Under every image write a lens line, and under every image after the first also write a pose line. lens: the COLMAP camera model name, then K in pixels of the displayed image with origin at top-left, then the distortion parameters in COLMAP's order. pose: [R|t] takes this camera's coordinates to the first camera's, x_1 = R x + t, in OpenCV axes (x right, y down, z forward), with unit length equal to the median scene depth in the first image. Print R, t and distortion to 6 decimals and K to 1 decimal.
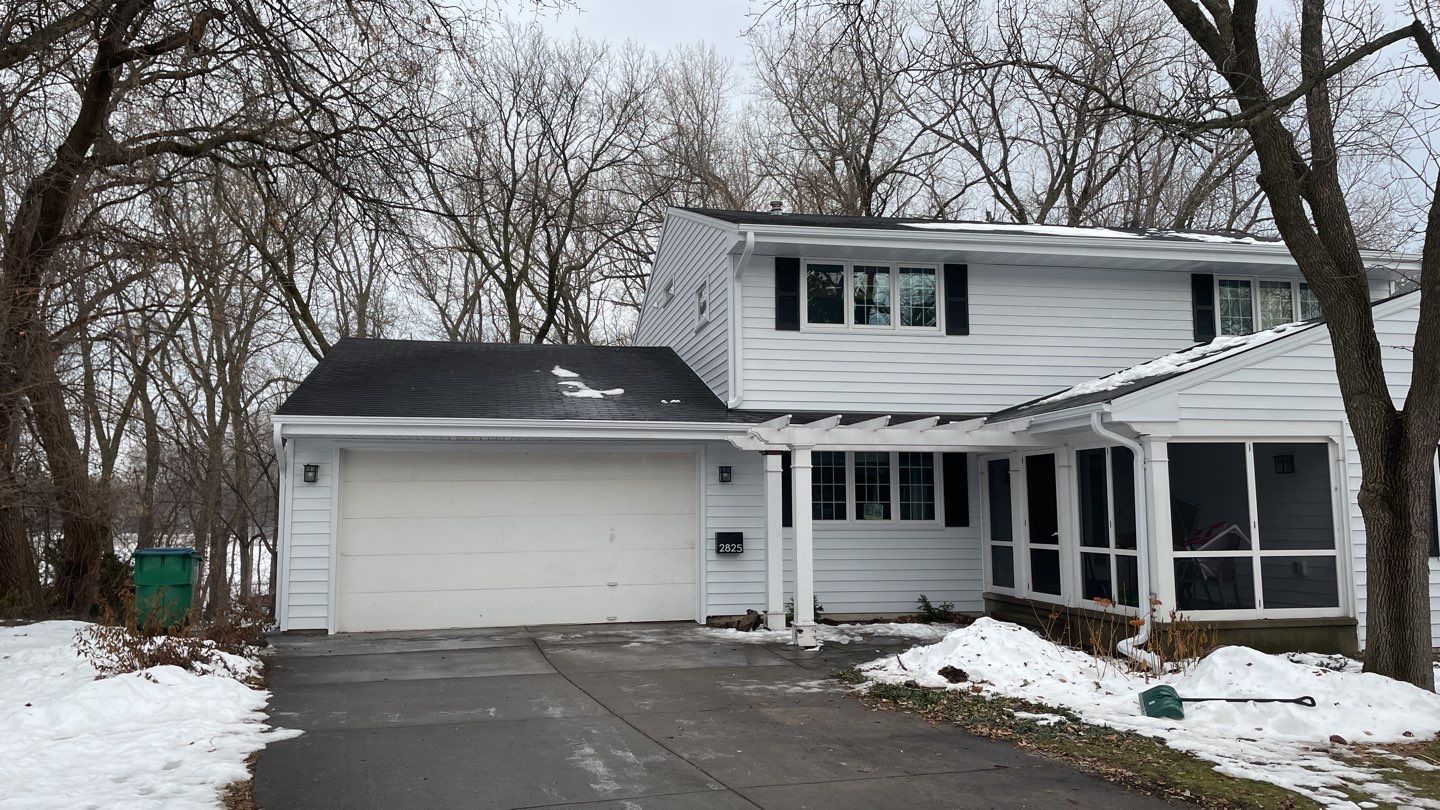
lens RADIAL K [[1075.9, 0, 720.0], [0, 1075.9, 405.0], [0, 0, 1]] dist [0.091217, -0.109681]
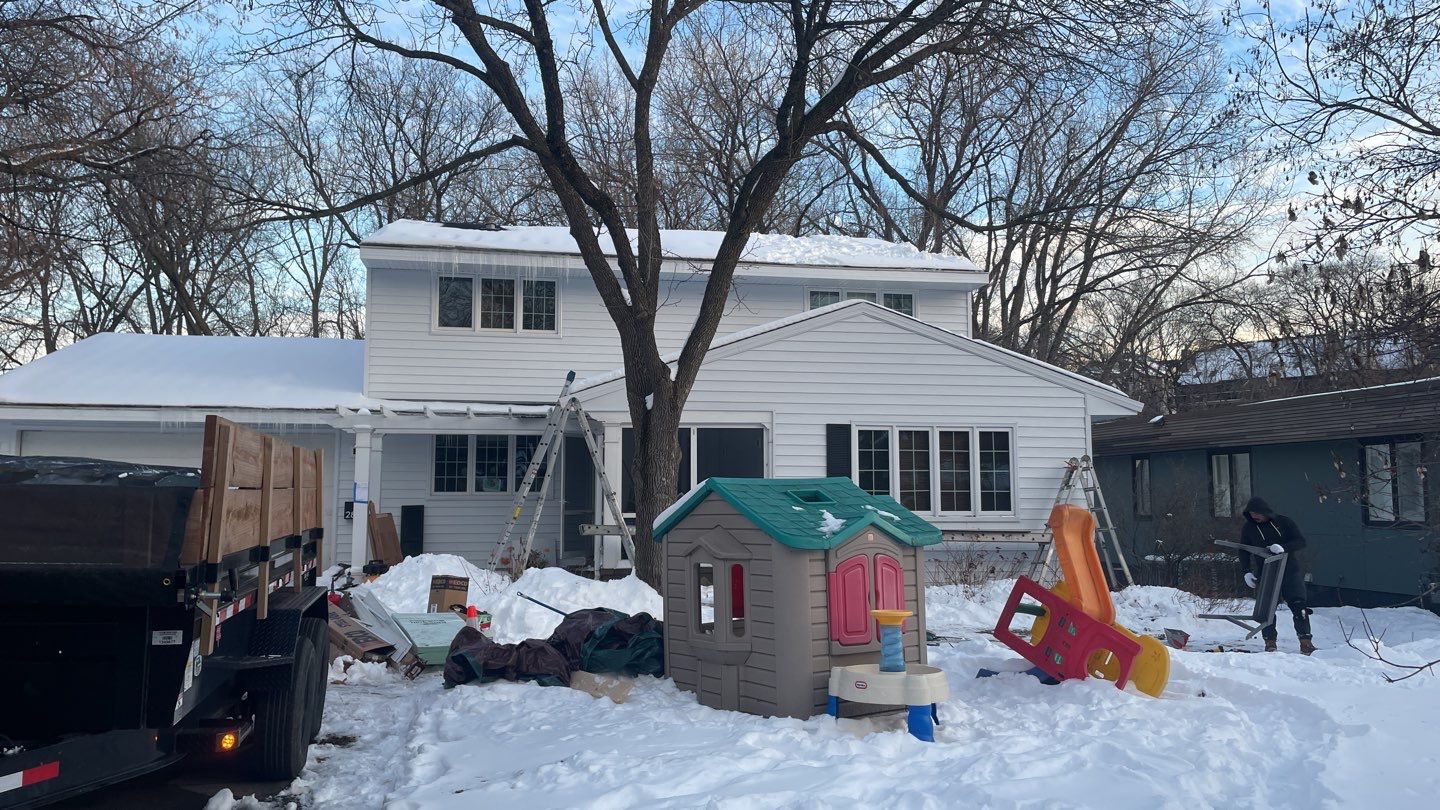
lens RADIAL K [[1075.9, 0, 720.0], [0, 1075.9, 405.0], [0, 0, 1]] dist [0.091217, -0.109681]
pose [[0.999588, 0.005975, -0.028077, 0.431265], [-0.005570, 0.999880, 0.014478, -0.008261], [0.028160, -0.014316, 0.999501, -0.196855]]
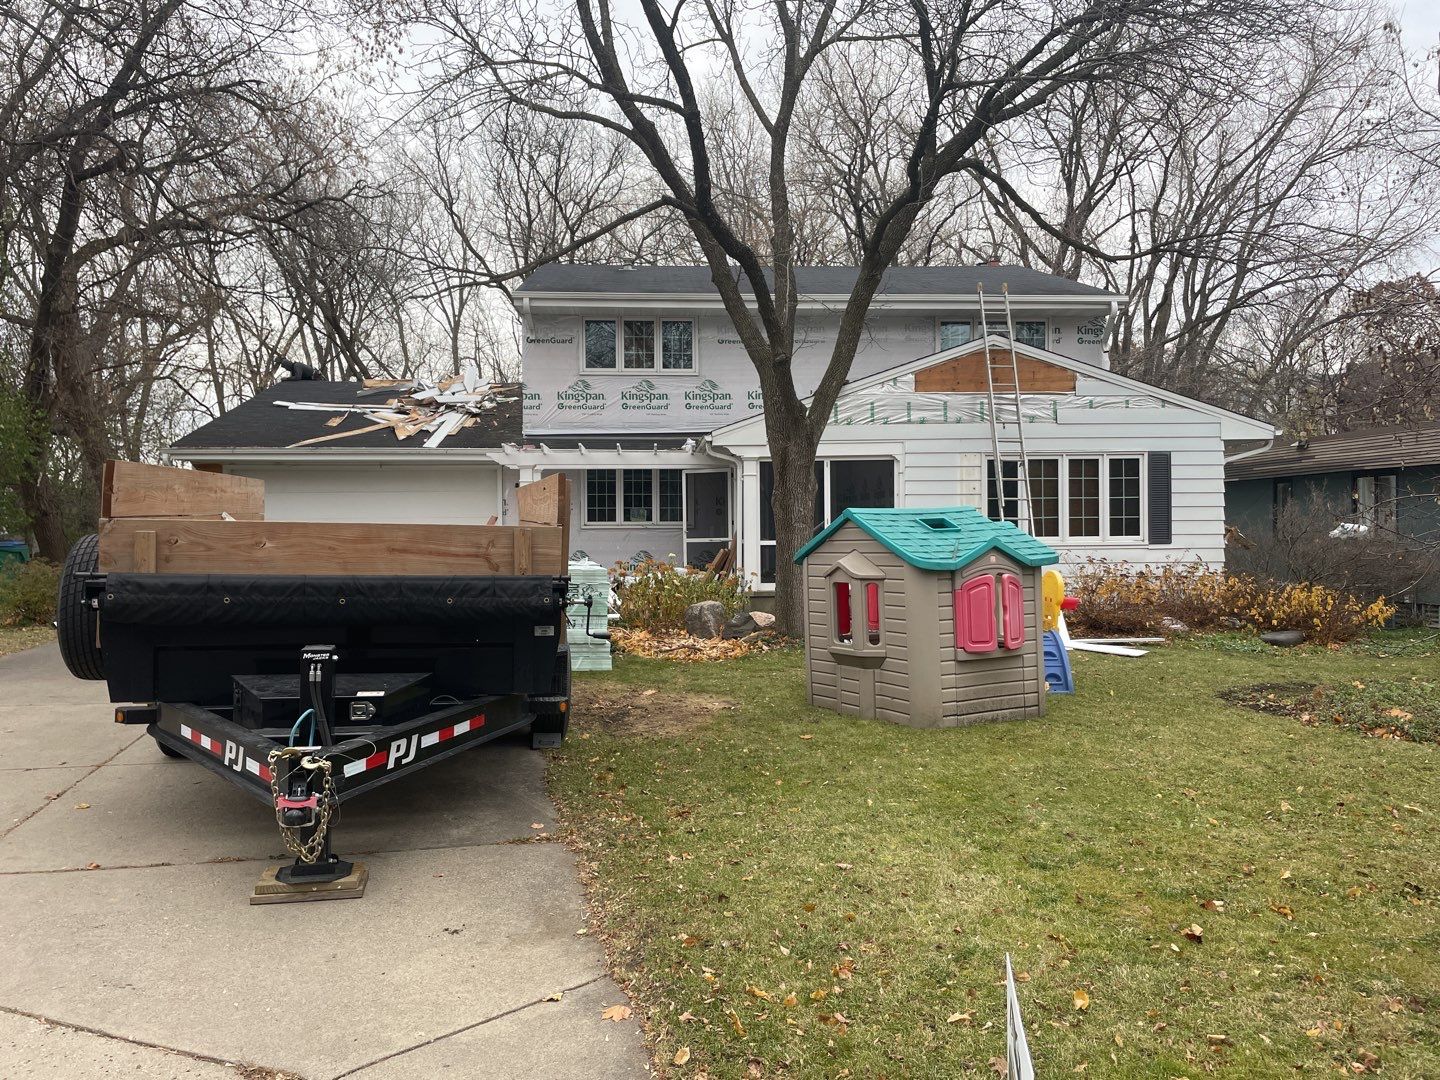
lens RADIAL K [[1083.8, 0, 720.0], [0, 1083.8, 540.0], [0, 0, 1]] dist [0.042538, -0.004454]
pose [[0.989518, 0.002647, -0.144387, 0.428357], [0.013696, 0.993605, 0.112076, -0.015197], [0.143761, -0.112879, 0.983154, -0.267089]]
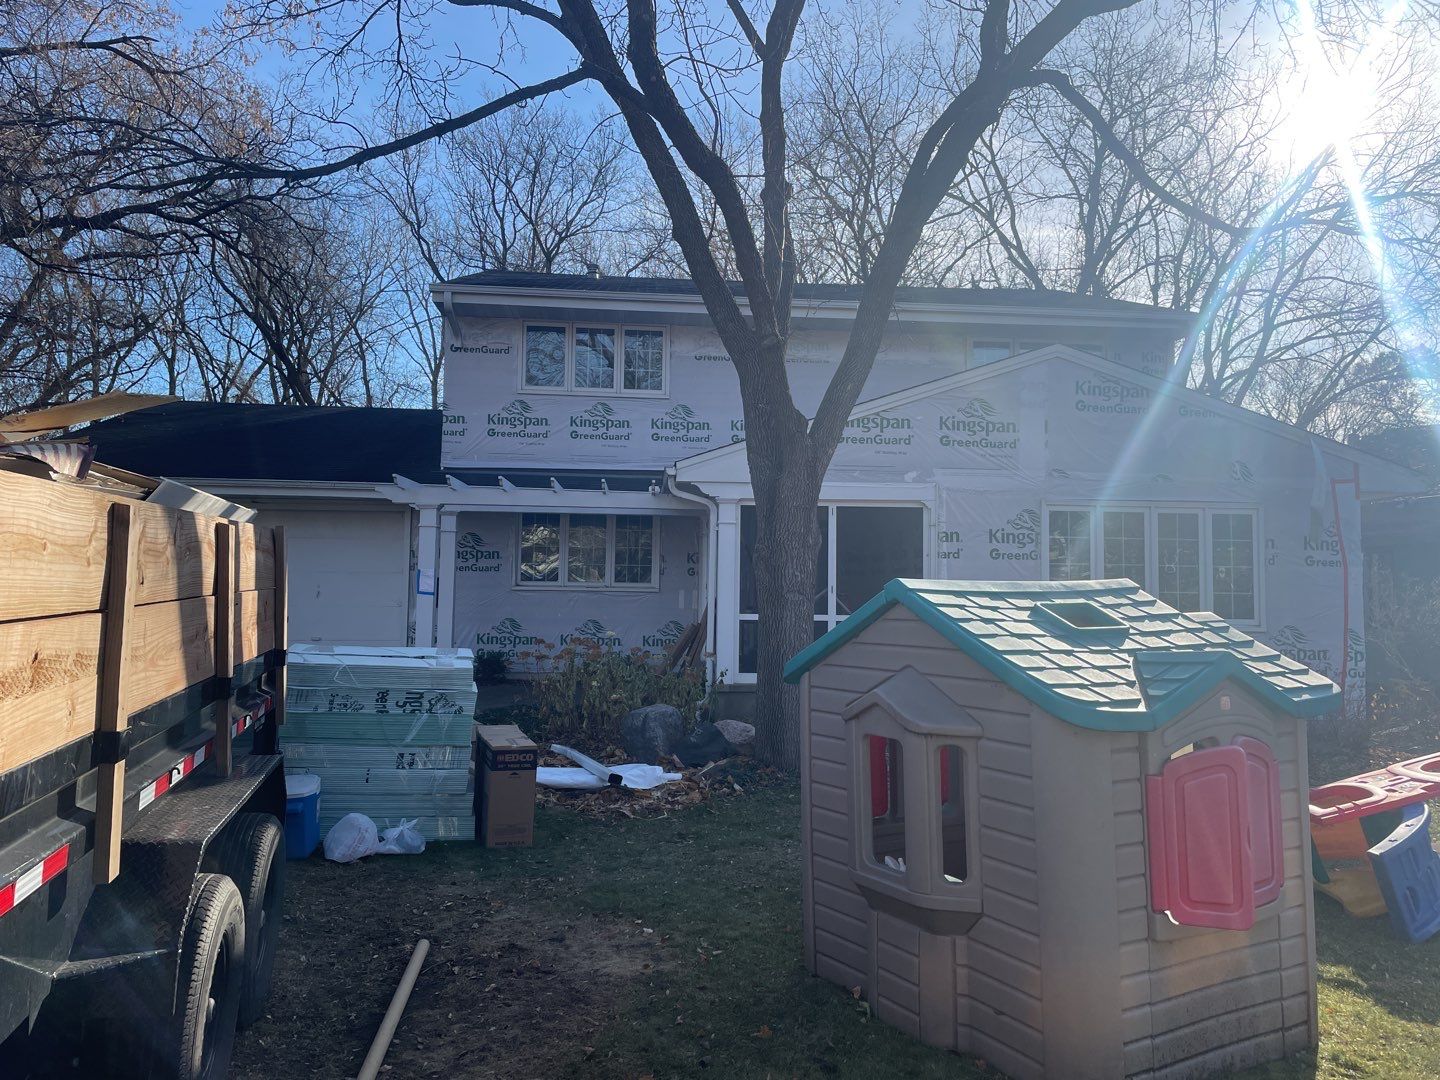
lens RADIAL K [[1085.8, 0, 741.1], [0, 1085.8, 510.6], [0, 0, 1]] dist [0.067576, -0.002207]
pose [[0.992676, 0.014897, -0.119884, 0.407501], [-0.011123, 0.999423, 0.032089, 0.006179], [0.120293, -0.030521, 0.992269, 0.012112]]
